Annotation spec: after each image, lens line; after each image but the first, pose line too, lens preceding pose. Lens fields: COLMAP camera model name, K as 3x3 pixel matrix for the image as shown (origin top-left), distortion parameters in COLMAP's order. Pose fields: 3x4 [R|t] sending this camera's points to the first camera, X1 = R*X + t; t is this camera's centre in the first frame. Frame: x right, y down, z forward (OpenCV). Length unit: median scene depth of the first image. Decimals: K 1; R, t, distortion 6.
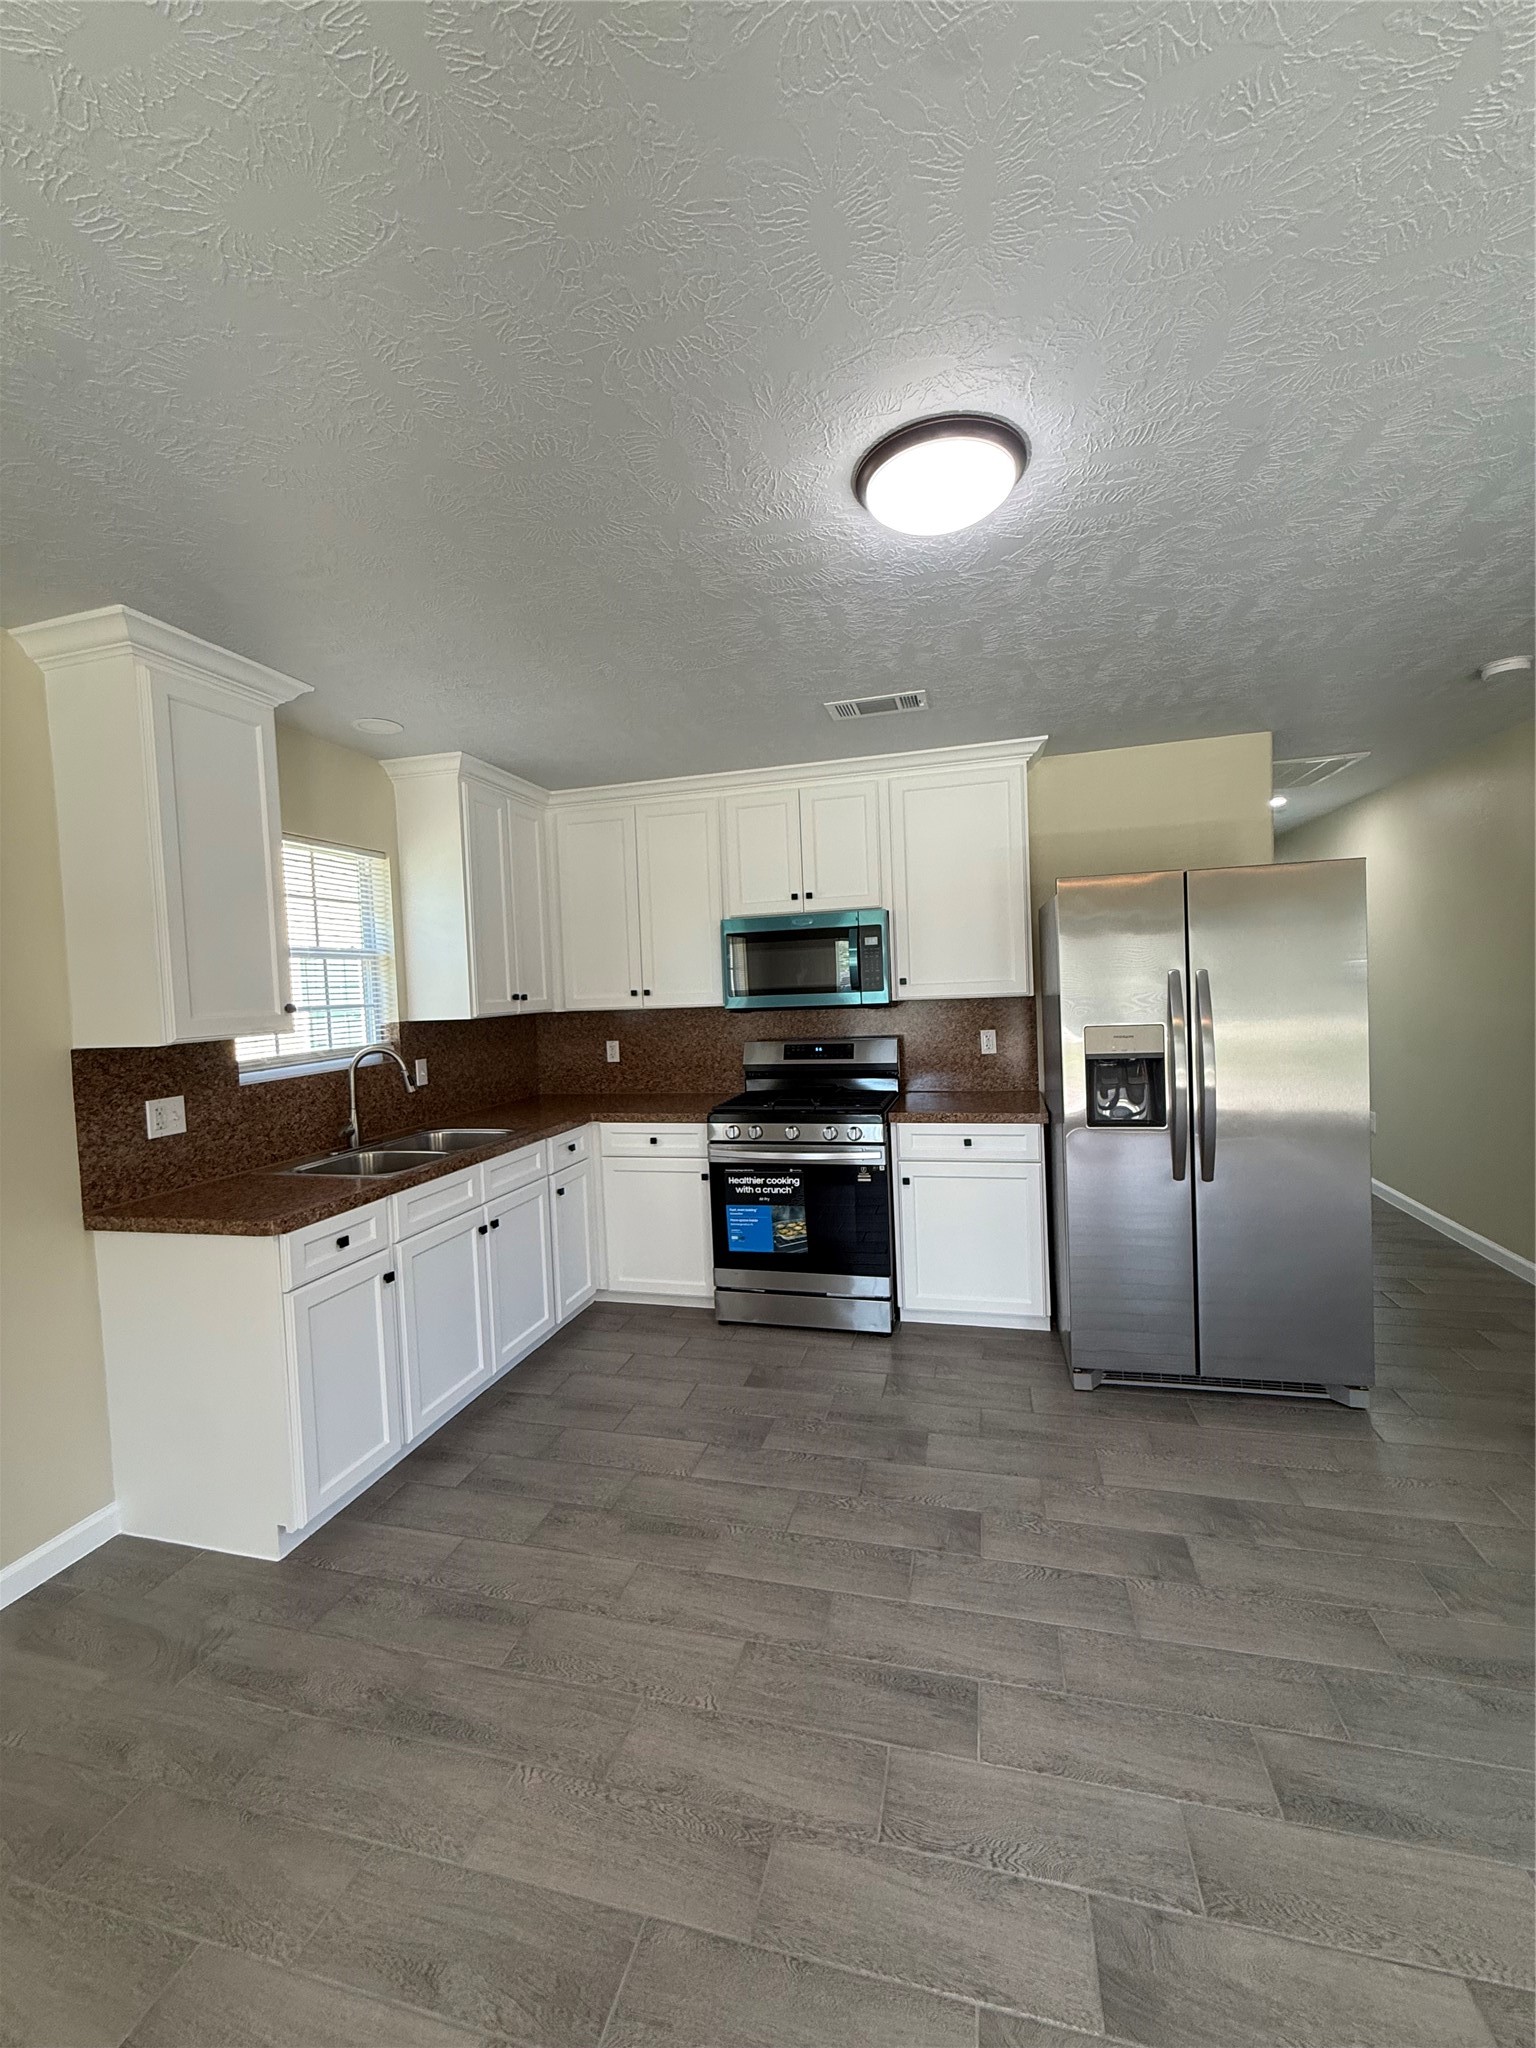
lens RADIAL K [[816.8, 0, 770.5], [0, 816.8, 1018.6], [0, 0, 1]] dist [-0.000304, -0.000159]
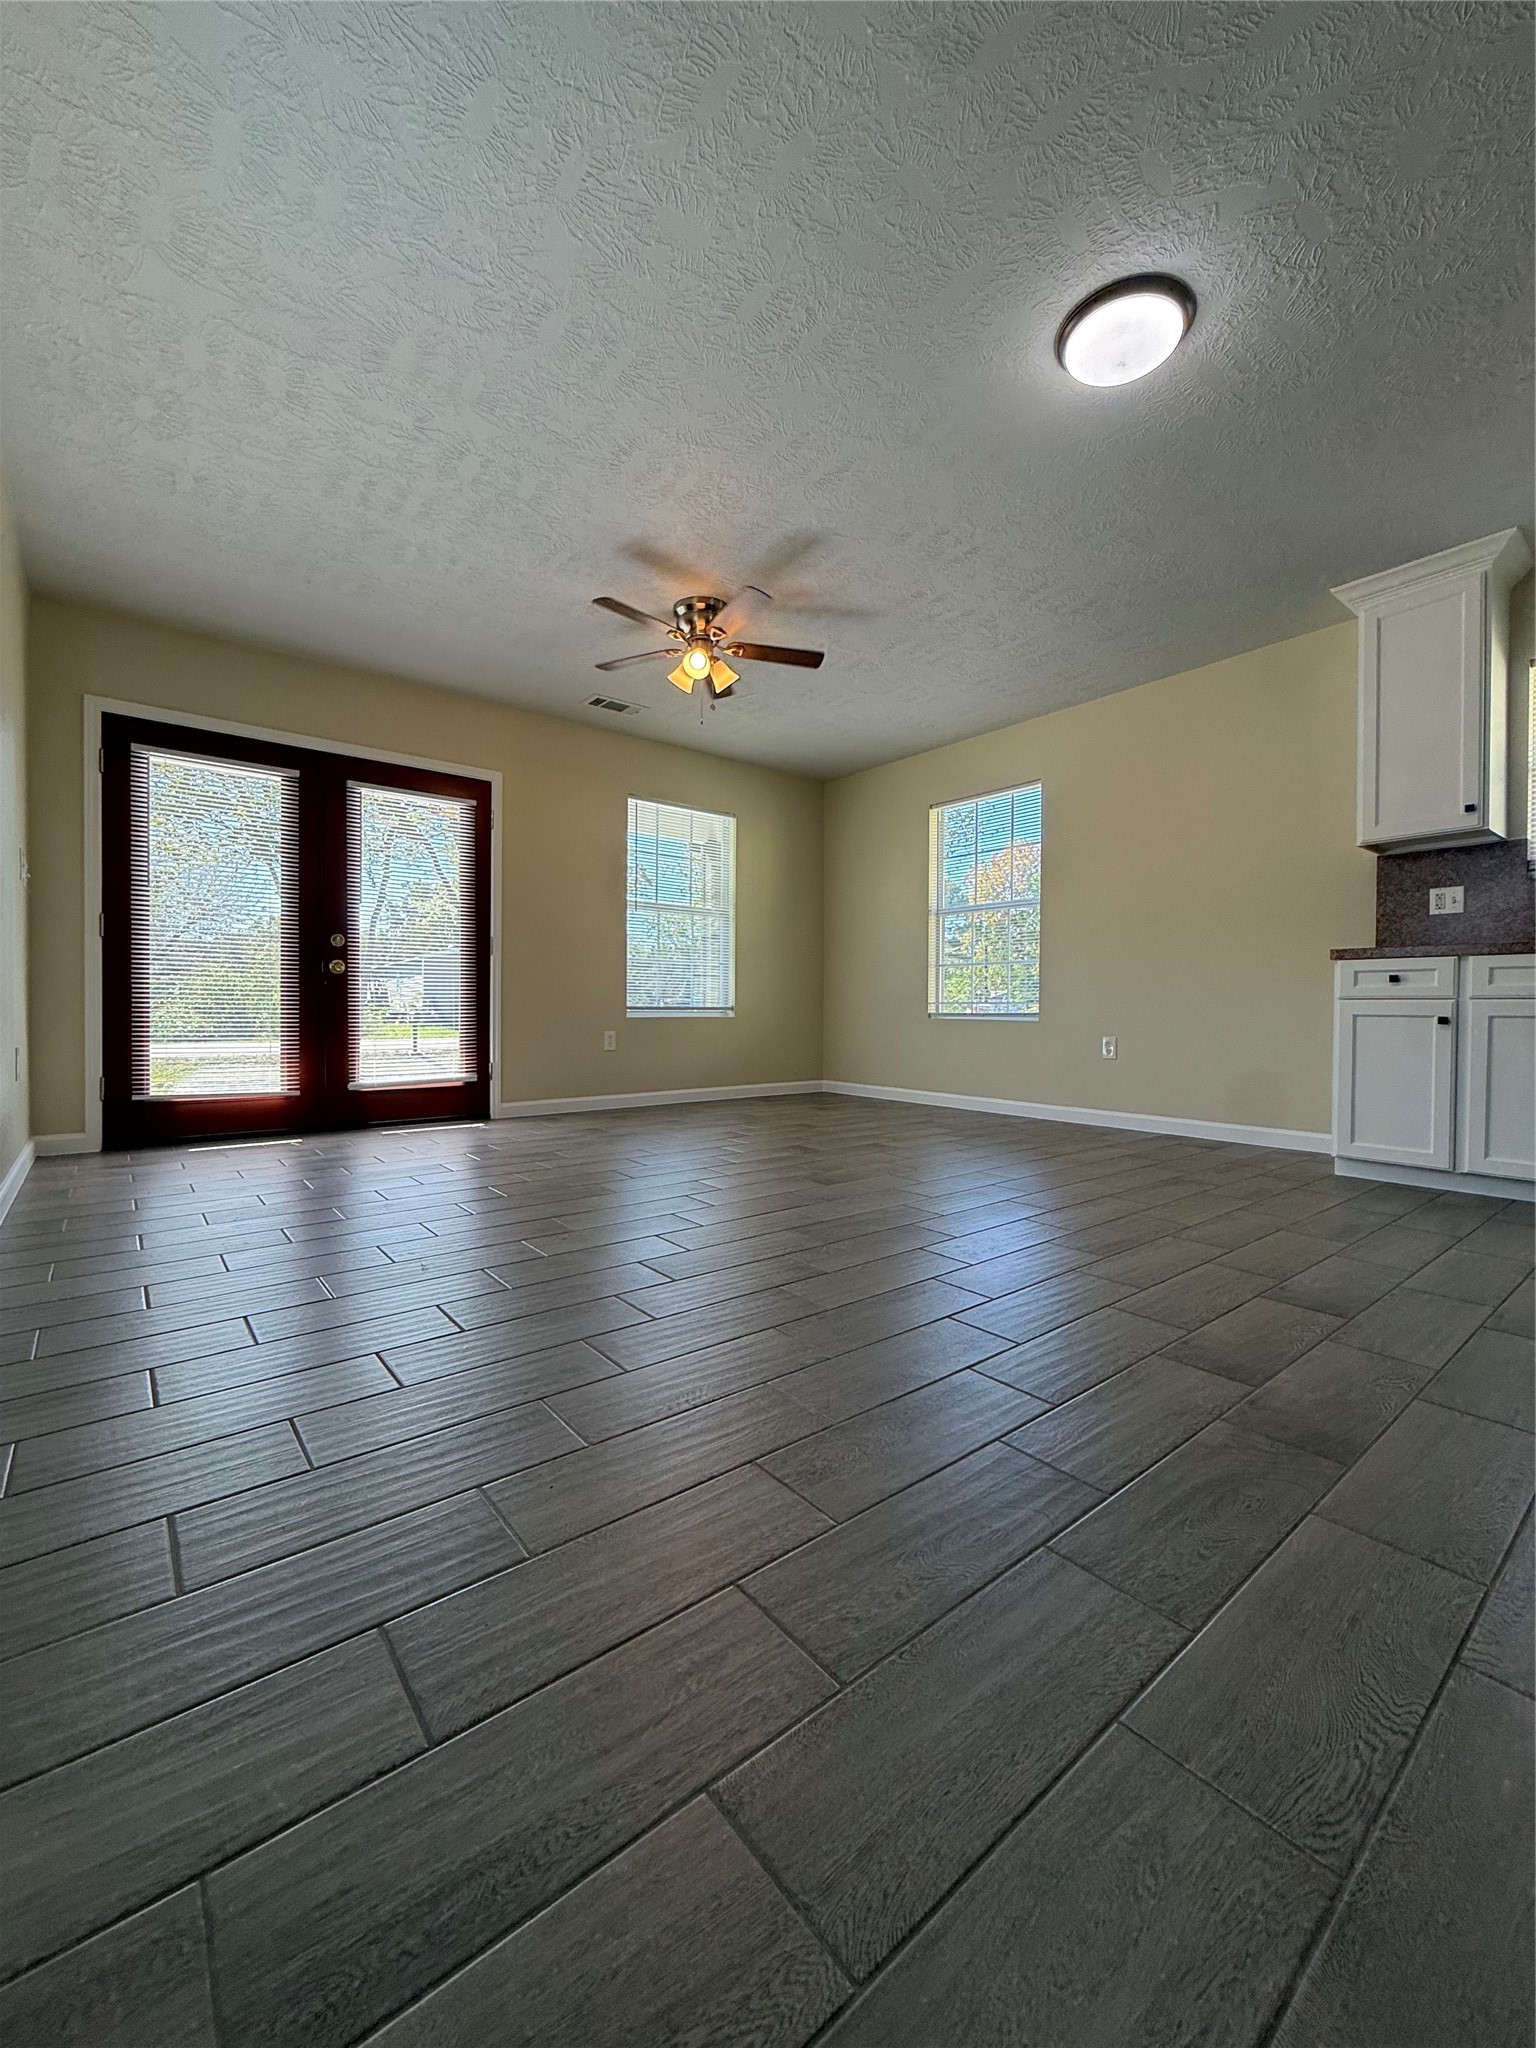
lens RADIAL K [[815.3, 0, 768.8], [0, 815.3, 1018.8], [0, 0, 1]] dist [-0.007074, -0.000087]
pose [[-0.593134, 0.050014, -0.803549, 0.798739], [-0.012424, 0.997381, 0.071249, 0.174544], [0.805008, 0.052243, -0.590960, 0.655855]]
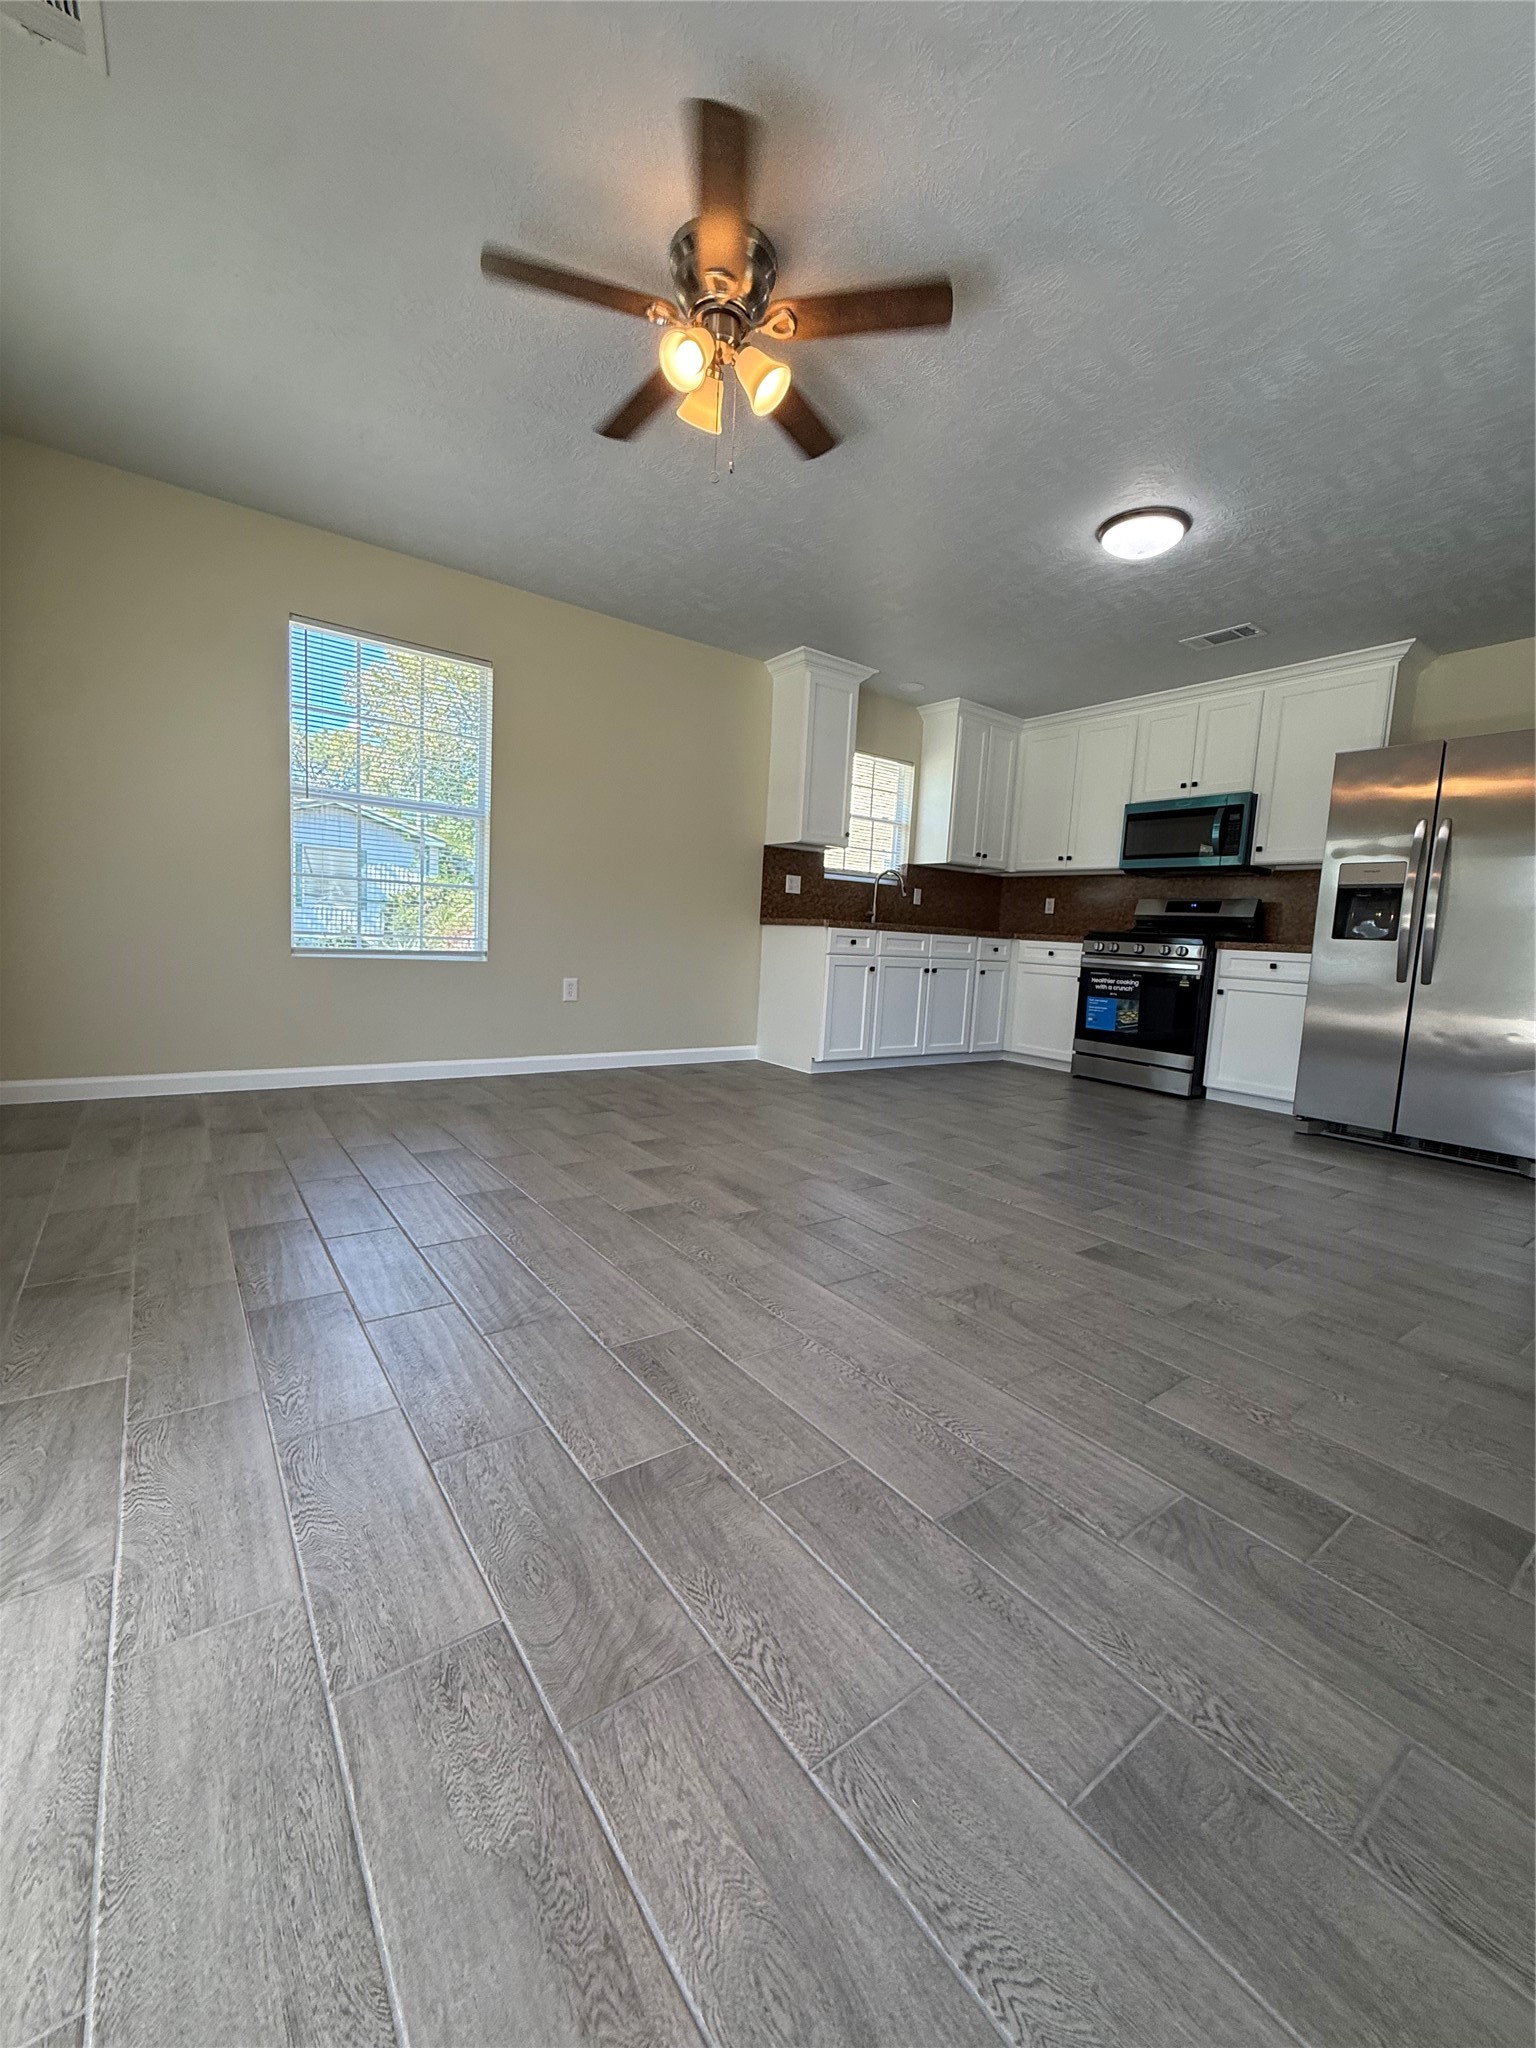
lens RADIAL K [[815.3, 0, 768.8], [0, 815.3, 1018.8], [0, 0, 1]] dist [-0.007074, -0.000087]
pose [[0.775061, 0.147761, -0.614367, 0.425575], [-0.110571, 0.988988, 0.098369, 0.195055], [0.622137, -0.008311, 0.782864, -0.530062]]
